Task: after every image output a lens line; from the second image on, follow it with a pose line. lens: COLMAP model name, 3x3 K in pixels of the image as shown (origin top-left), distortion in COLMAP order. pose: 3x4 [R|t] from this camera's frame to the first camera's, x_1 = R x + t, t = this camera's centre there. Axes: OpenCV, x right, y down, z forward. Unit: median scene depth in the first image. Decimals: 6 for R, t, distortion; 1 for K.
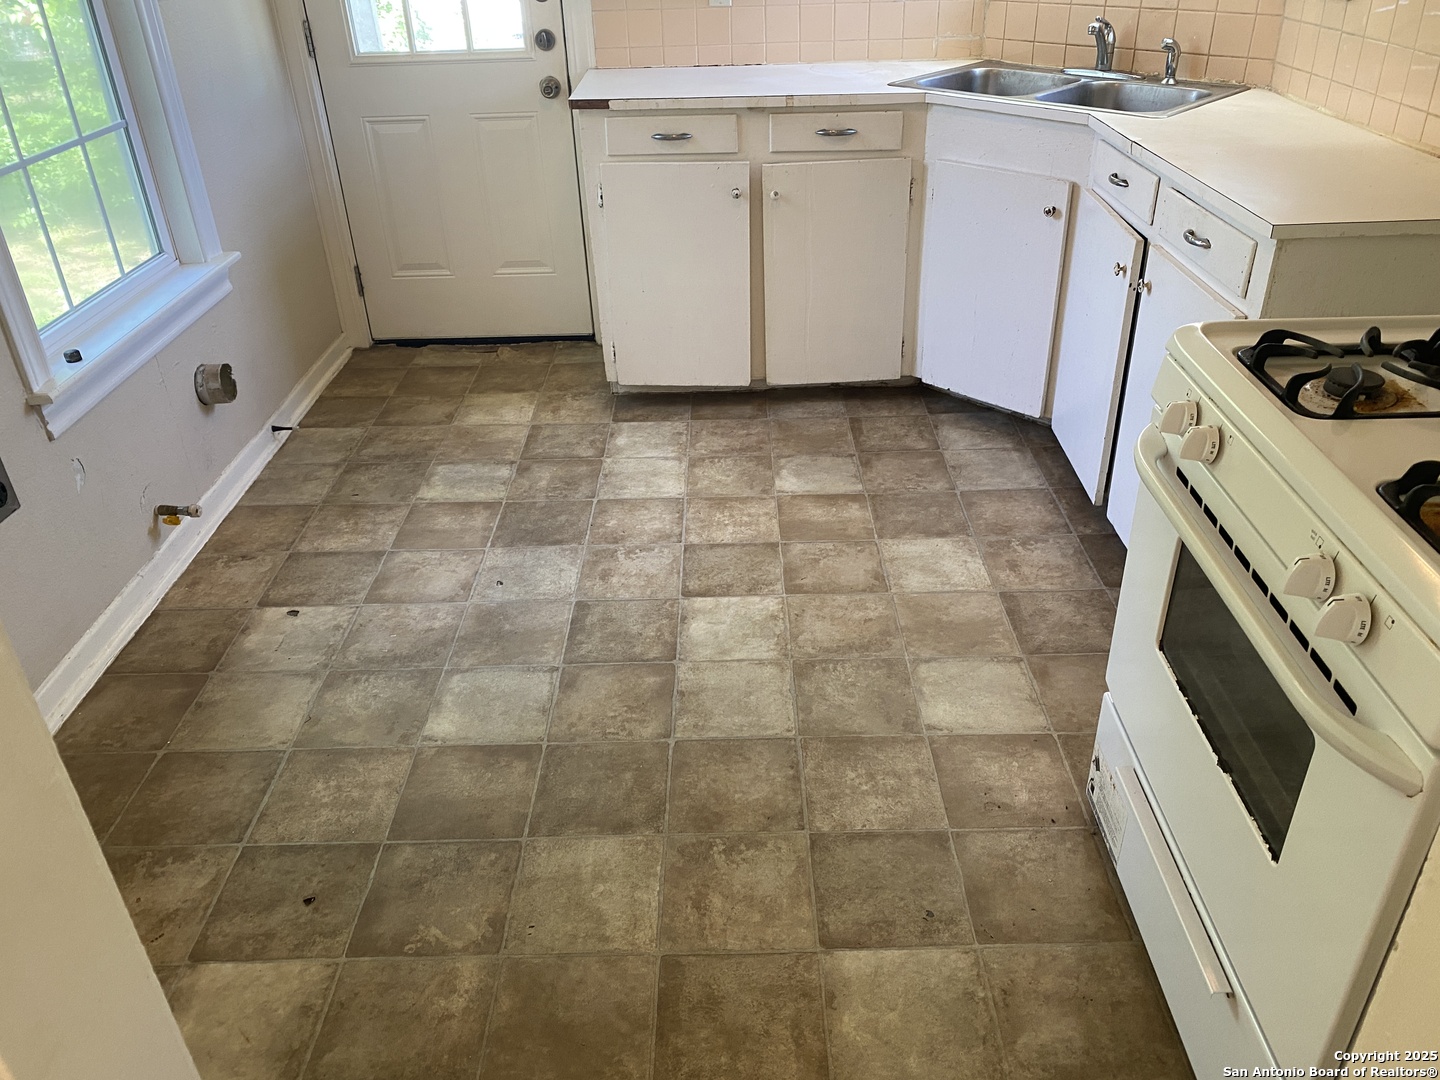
lens RADIAL K [[1160.6, 0, 722.9], [0, 1160.6, 535.6], [0, 0, 1]] dist [0.102570, -0.025413]
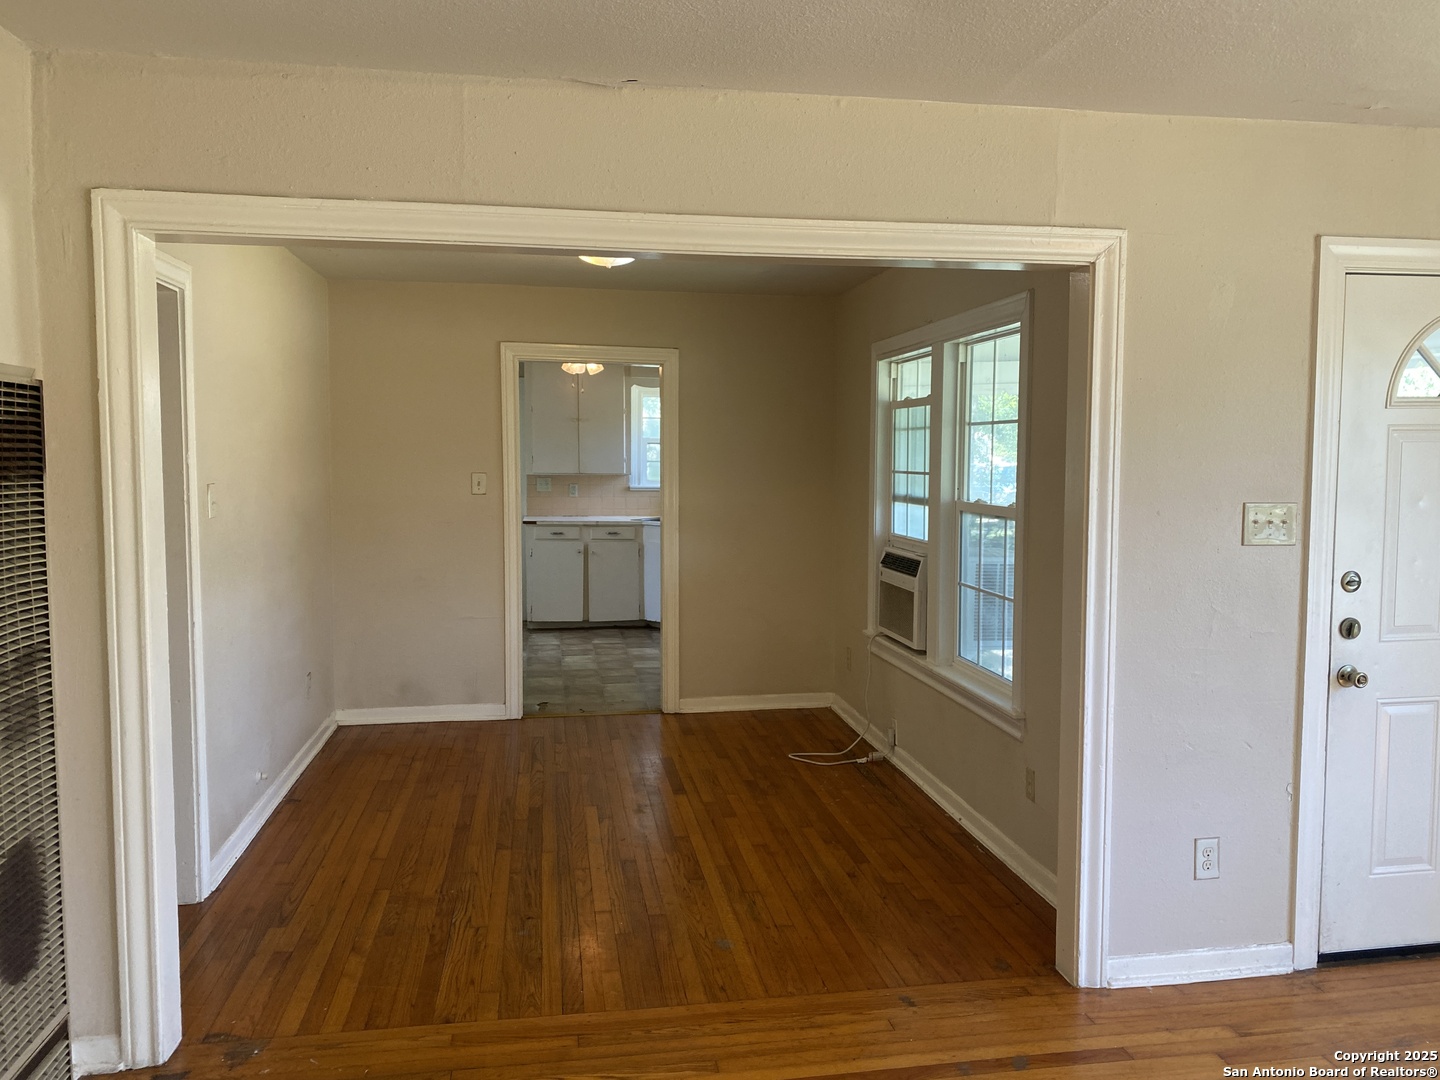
lens RADIAL K [[1160.6, 0, 724.5], [0, 1160.6, 528.0], [0, 0, 1]] dist [0.102570, -0.025413]
pose [[0.987820, 0.028031, 0.153055, -0.075985], [0.041042, 0.901866, -0.430063, 0.919001], [-0.150090, 0.431106, 0.889731, -1.662592]]
